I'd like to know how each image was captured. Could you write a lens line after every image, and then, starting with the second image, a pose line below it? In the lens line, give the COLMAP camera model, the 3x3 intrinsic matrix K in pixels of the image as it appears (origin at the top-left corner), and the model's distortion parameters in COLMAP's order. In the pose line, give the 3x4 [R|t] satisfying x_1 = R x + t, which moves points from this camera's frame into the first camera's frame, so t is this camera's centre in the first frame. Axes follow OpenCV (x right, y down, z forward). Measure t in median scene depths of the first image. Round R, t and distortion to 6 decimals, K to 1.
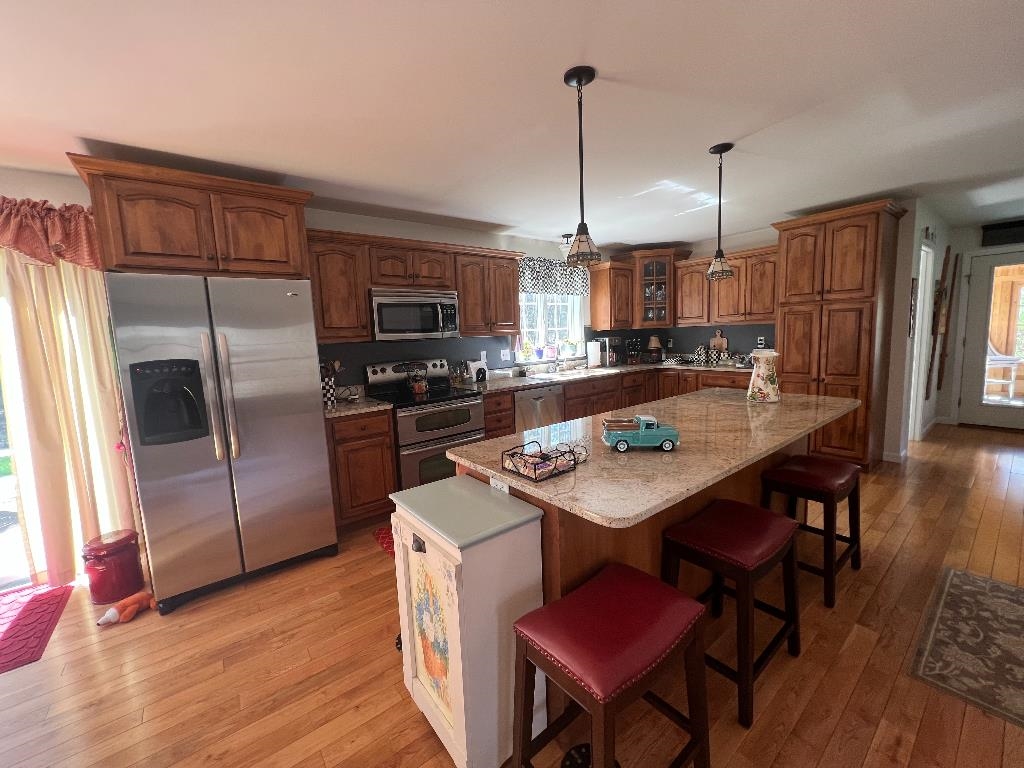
lens RADIAL K [[415.7, 0, 512.0], [0, 415.7, 384.0], [0, 0, 1]] dist [0.000451, 0.000017]
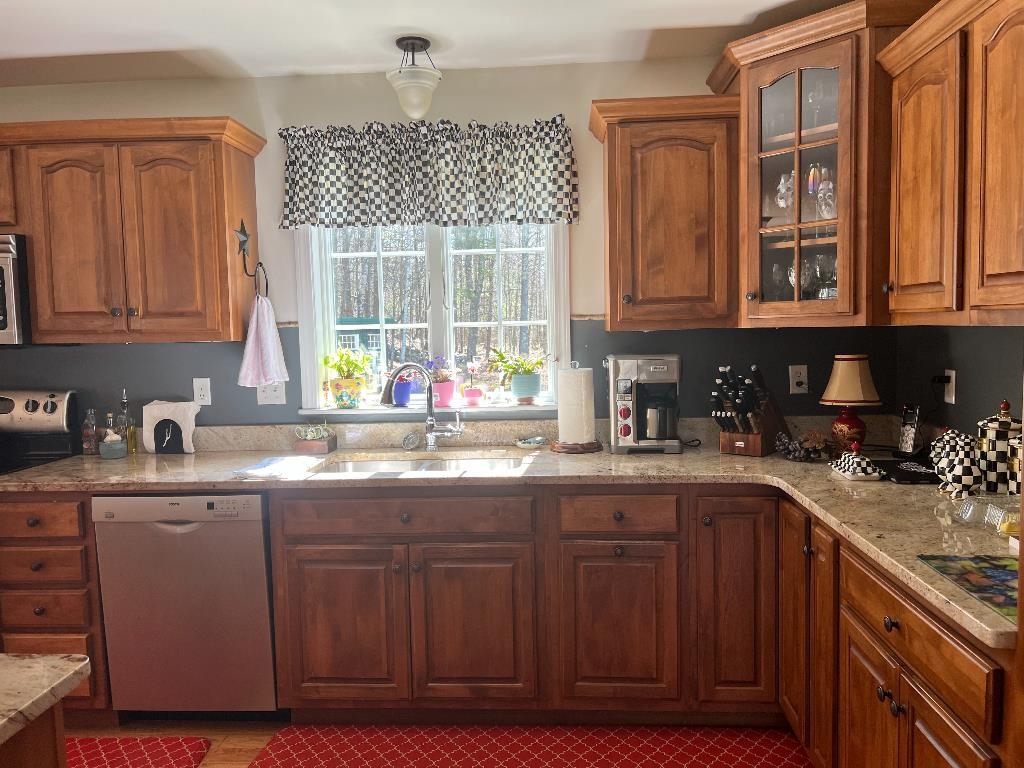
lens RADIAL K [[763.5, 0, 512.0], [0, 763.5, 384.0], [0, 0, 1]] dist [0.051770, -0.001358]
pose [[0.745834, 0.075079, -0.661888, 0.549537], [-0.091098, 0.995789, 0.010302, -0.091061], [0.659874, 0.052613, 0.749532, 0.539925]]
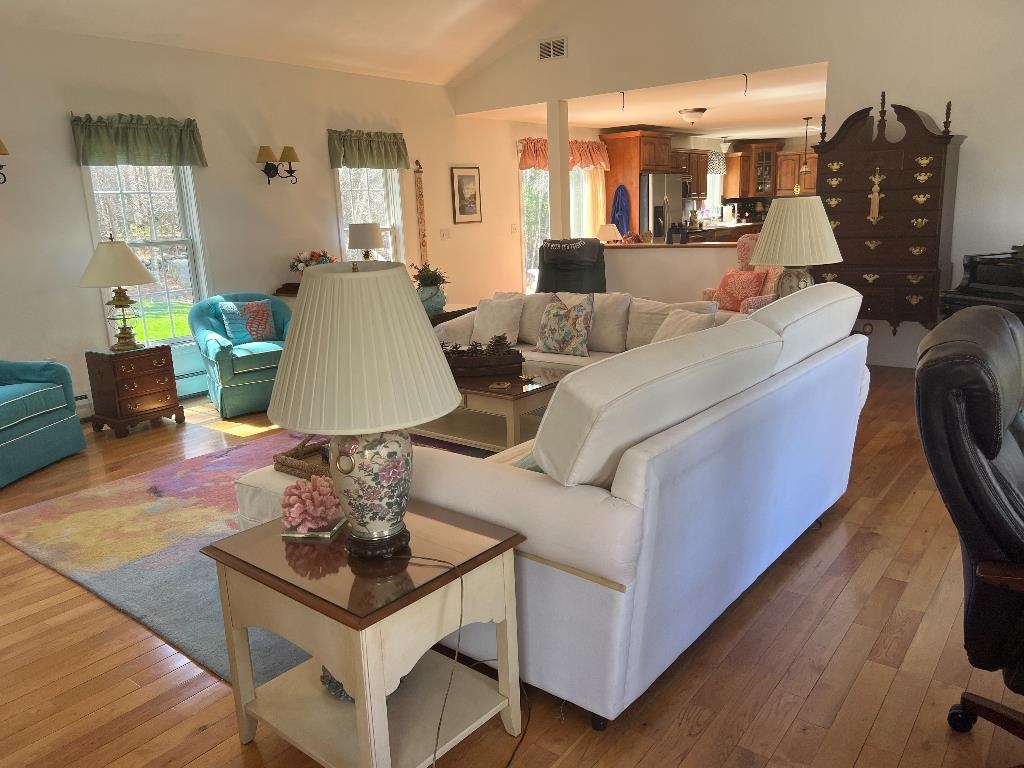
lens RADIAL K [[763.5, 0, 512.0], [0, 763.5, 384.0], [0, 0, 1]] dist [0.051770, -0.001358]
pose [[0.973218, -0.052980, 0.223696, -1.236315], [0.029257, 0.993713, 0.108066, 0.218446], [-0.228015, -0.098627, 0.968649, -1.608389]]
